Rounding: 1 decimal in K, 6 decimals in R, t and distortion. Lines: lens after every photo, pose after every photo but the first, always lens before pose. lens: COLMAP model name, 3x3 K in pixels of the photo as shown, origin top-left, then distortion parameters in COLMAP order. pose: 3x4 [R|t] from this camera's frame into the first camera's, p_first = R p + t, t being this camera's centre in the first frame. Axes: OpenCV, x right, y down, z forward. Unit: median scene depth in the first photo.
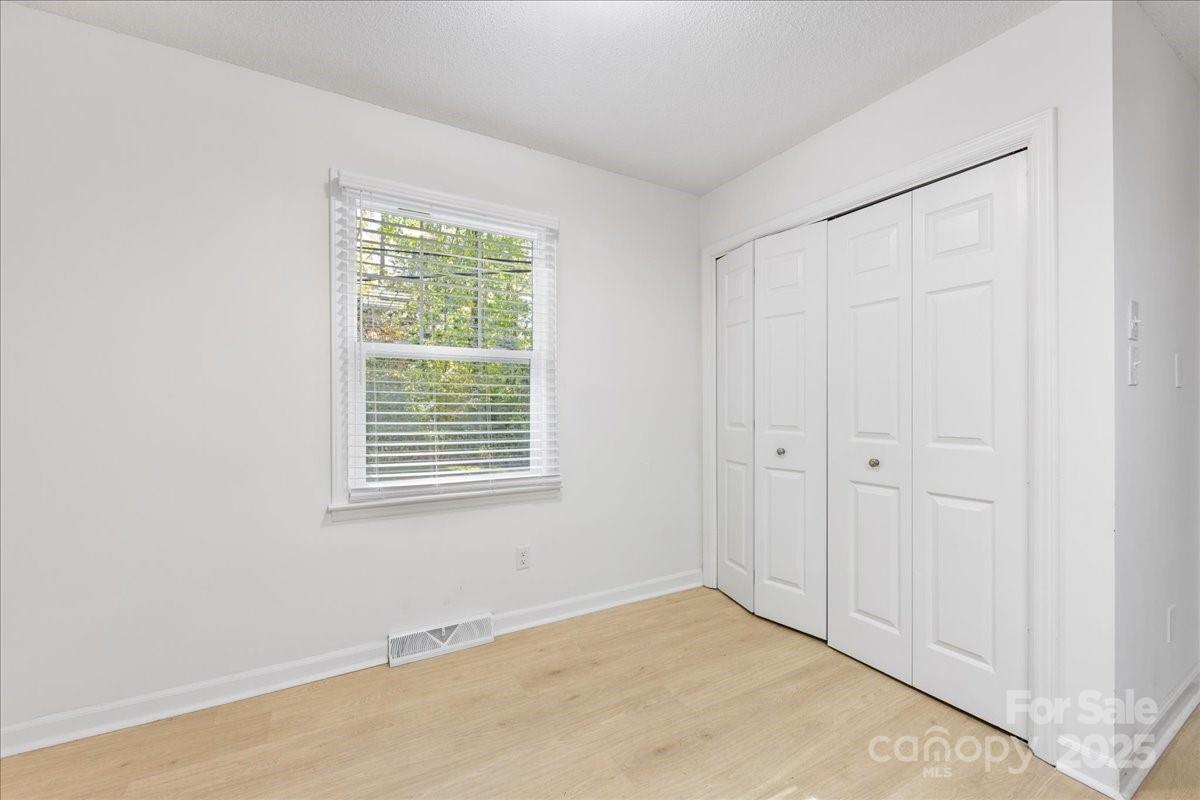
lens RADIAL K [[469.9, 0, 592.4], [0, 469.9, 404.6], [0, 0, 1]] dist [-0.000829, 0.000723]
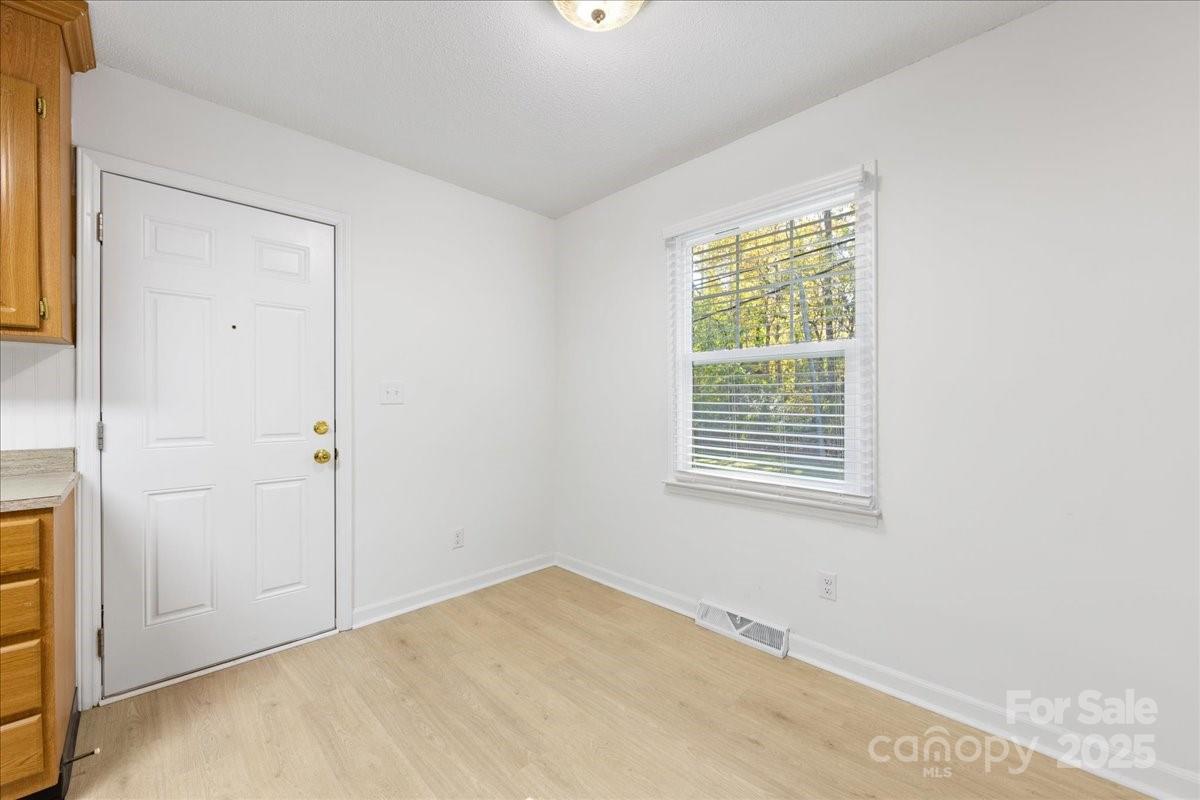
lens RADIAL K [[469.9, 0, 600.8], [0, 469.9, 403.1], [0, 0, 1]] dist [-0.000829, 0.000723]
pose [[0.263242, -0.000453, -0.964730, 0.635282], [0.001989, 0.999998, 0.000073, -0.004572], [0.964728, -0.001938, 0.263243, 0.434715]]
